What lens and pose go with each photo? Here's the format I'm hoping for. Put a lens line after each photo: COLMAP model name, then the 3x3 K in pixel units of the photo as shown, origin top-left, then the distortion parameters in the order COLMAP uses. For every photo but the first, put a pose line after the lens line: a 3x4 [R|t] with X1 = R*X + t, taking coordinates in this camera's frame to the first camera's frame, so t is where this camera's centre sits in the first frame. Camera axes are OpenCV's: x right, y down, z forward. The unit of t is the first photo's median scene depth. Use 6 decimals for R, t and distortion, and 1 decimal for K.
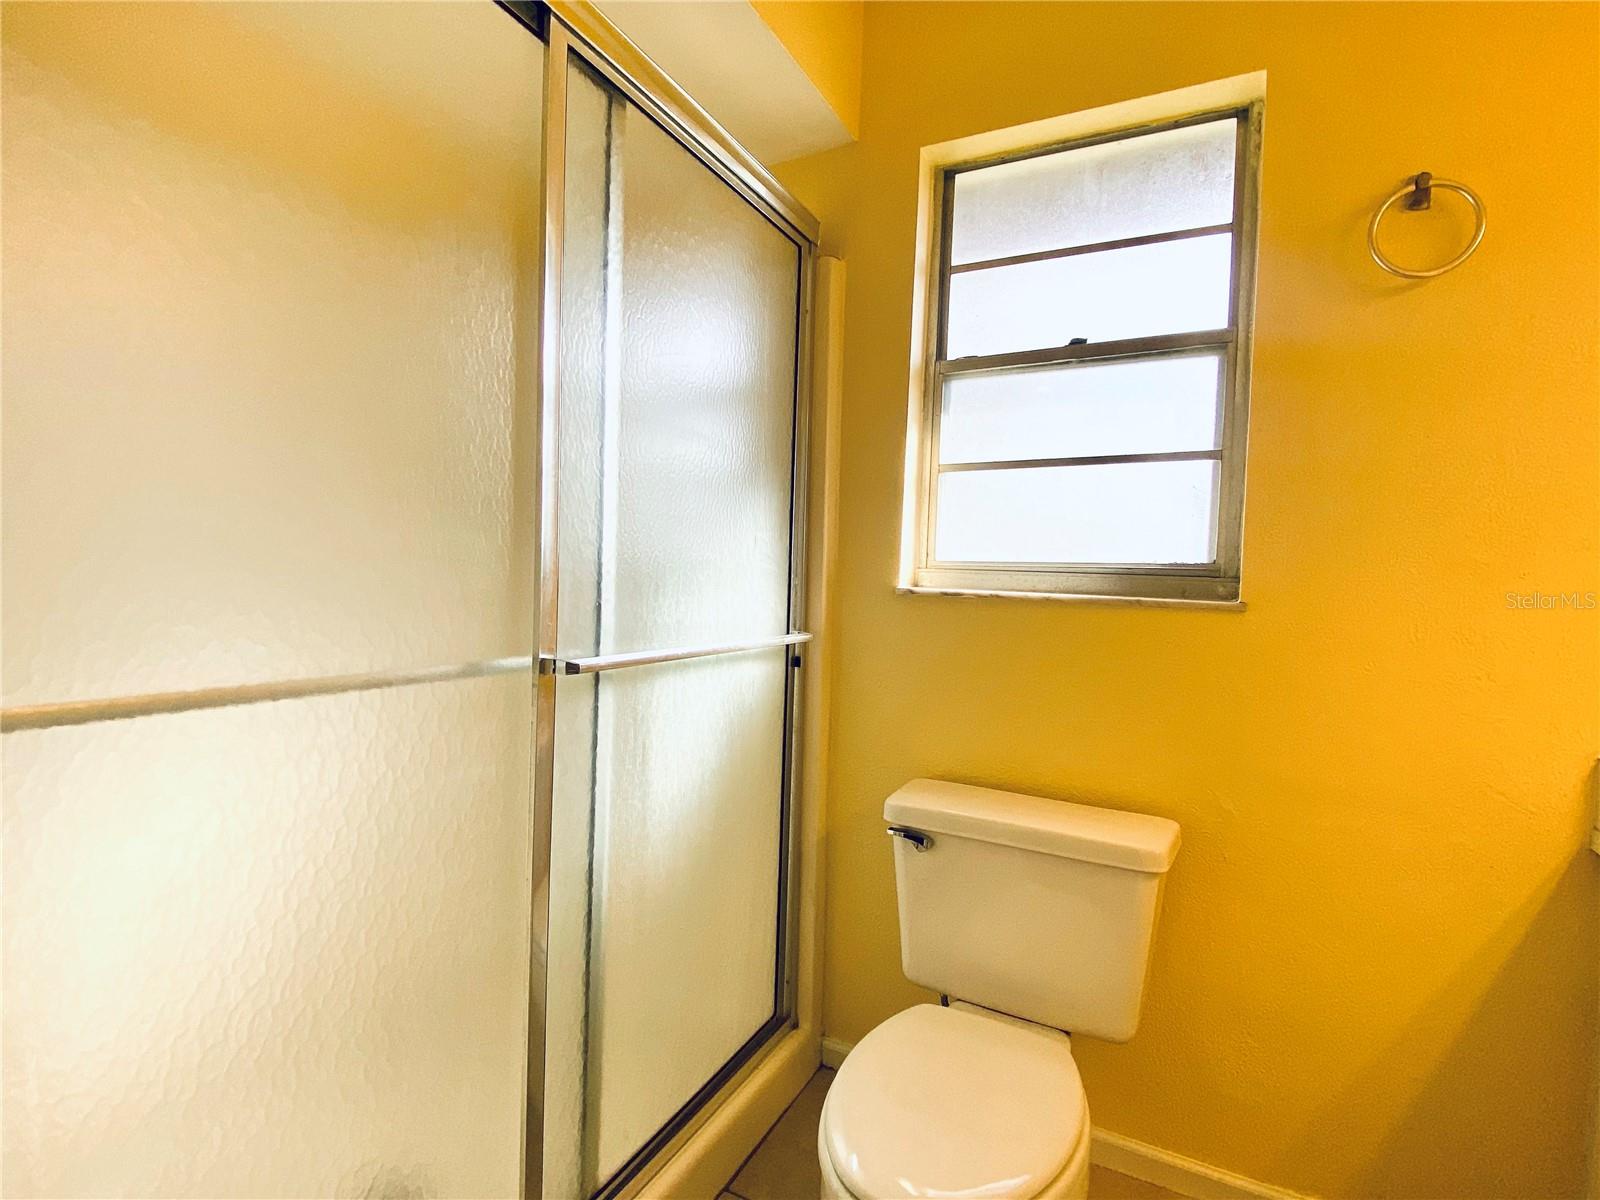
lens RADIAL K [[742.9, 0, 789.0], [0, 742.9, 598.0], [0, 0, 1]] dist [0.001355, -0.025265]
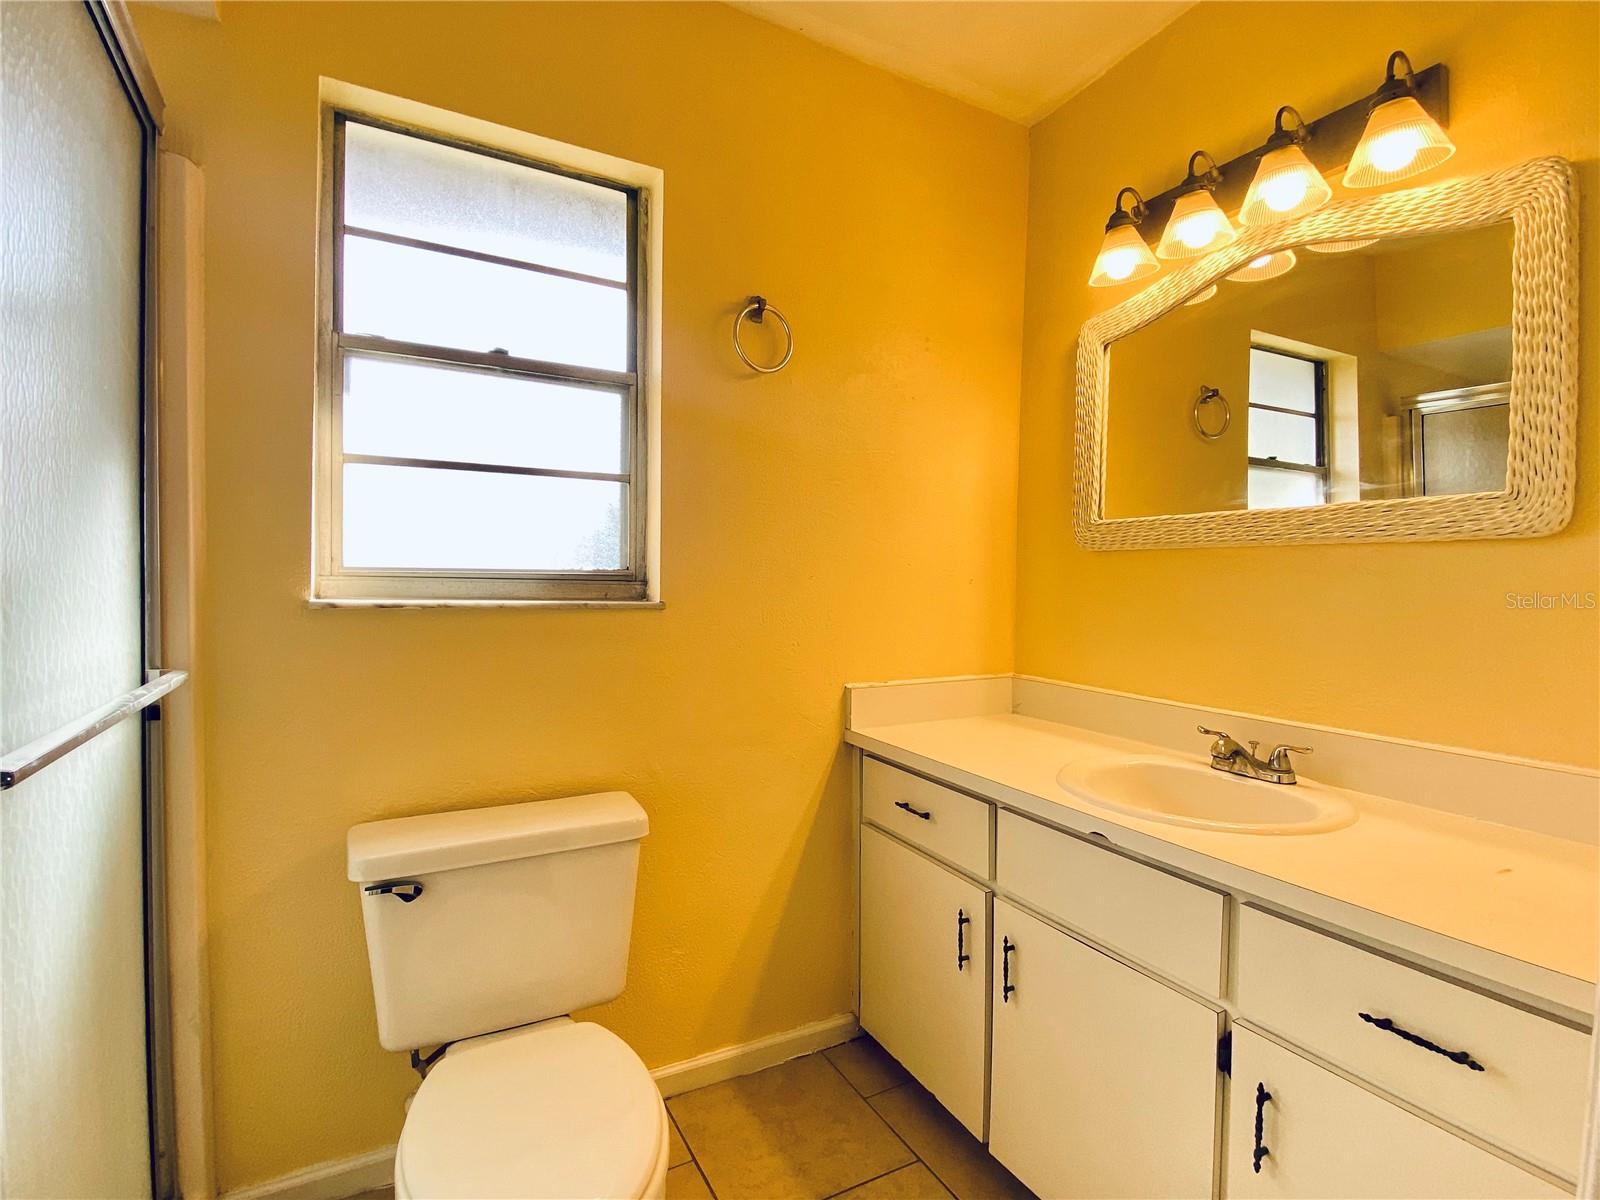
lens RADIAL K [[742.9, 0, 789.0], [0, 742.9, 598.0], [0, 0, 1]] dist [0.001355, -0.025265]
pose [[0.536584, -0.041315, 0.842835, -0.287492], [0.033088, 0.999063, 0.027908, -0.025805], [-0.843198, 0.012913, 0.537448, 0.138016]]
